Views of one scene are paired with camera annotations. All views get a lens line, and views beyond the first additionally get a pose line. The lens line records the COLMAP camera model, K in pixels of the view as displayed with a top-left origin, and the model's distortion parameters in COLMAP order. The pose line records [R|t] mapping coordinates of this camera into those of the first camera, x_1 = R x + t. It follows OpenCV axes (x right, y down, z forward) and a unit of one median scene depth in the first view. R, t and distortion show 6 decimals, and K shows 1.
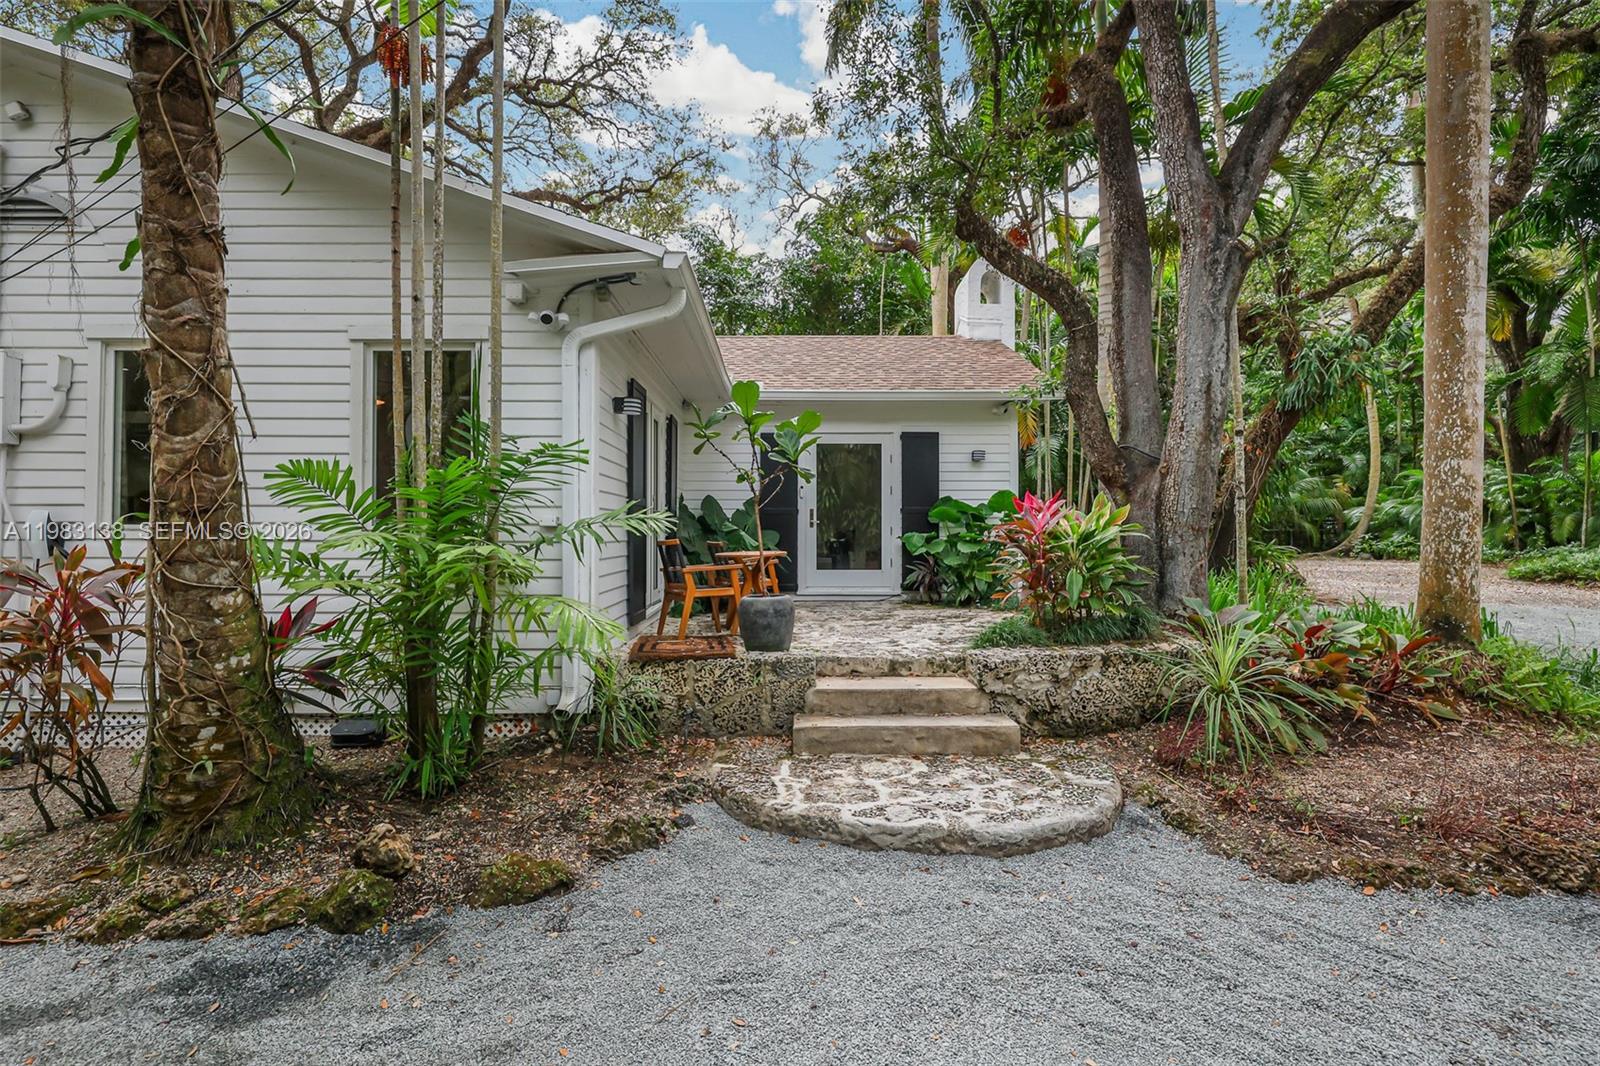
lens RADIAL K [[693.3, 0, 776.9], [0, 693.3, 526.6], [0, 0, 1]] dist [-0.002983, 0.000460]
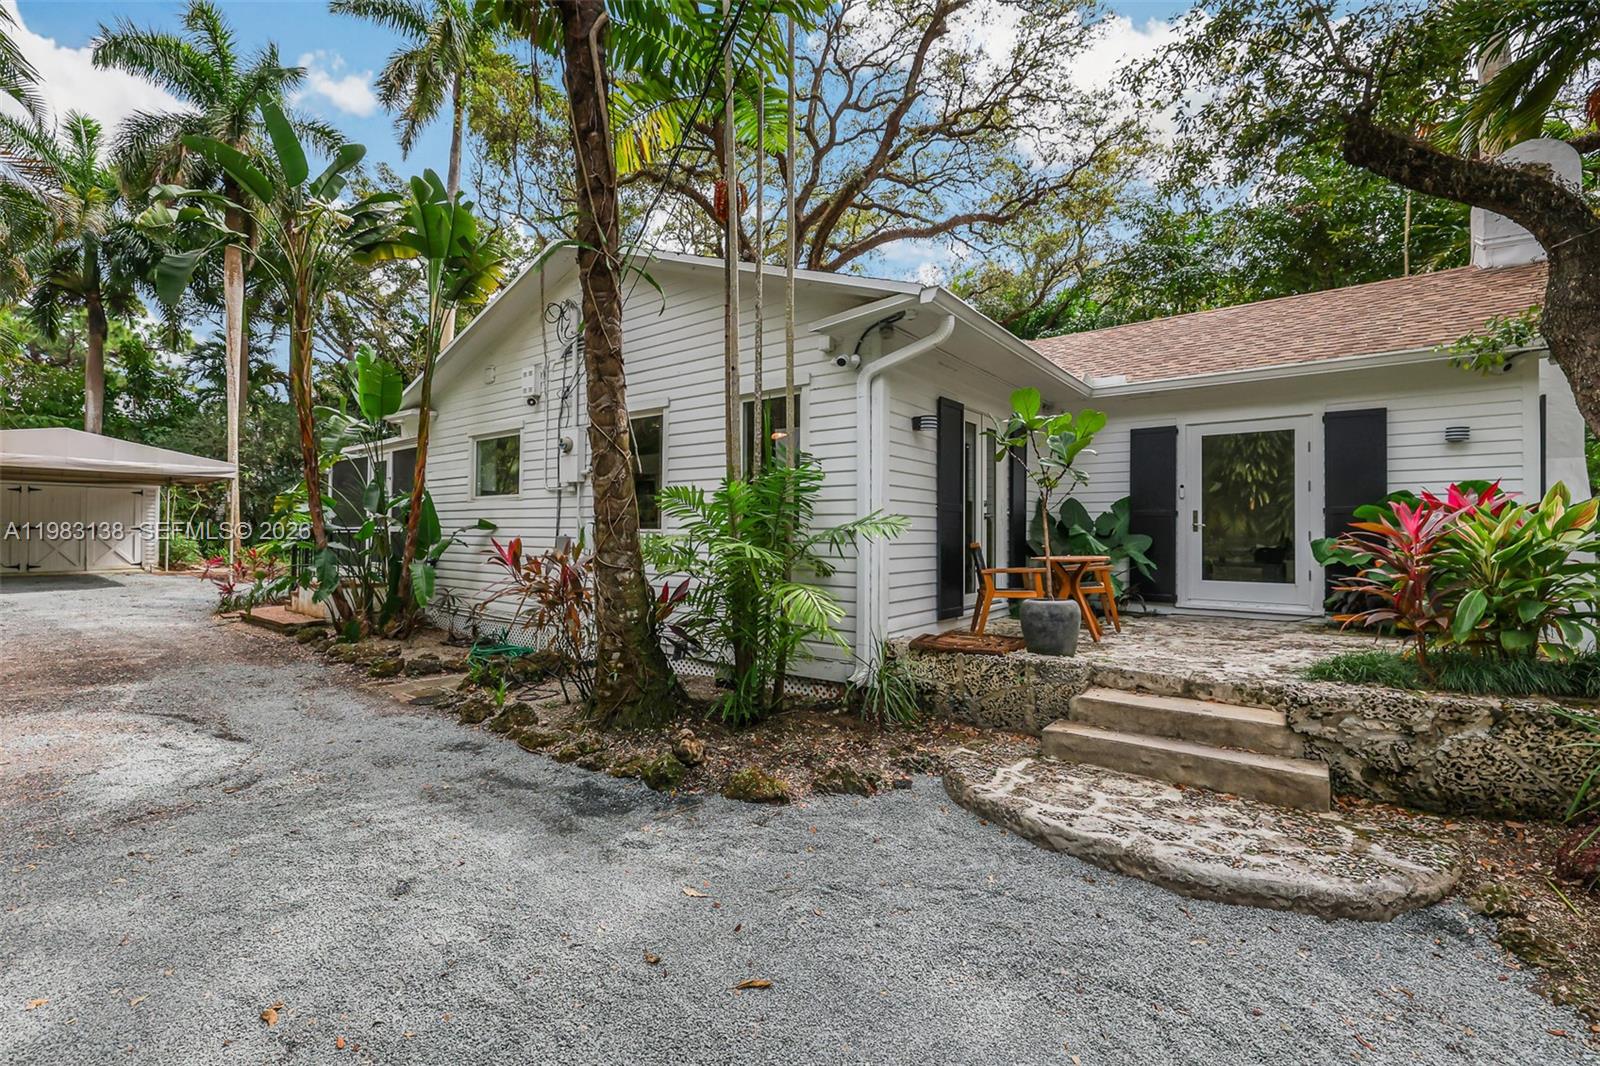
lens RADIAL K [[693.3, 0, 776.9], [0, 693.3, 526.6], [0, 0, 1]] dist [-0.002983, 0.000460]
pose [[0.780855, -0.001368, -0.624711, 0.377809], [-0.001319, 0.999992, -0.003838, -0.002218], [0.624711, 0.003821, 0.780847, -0.036613]]
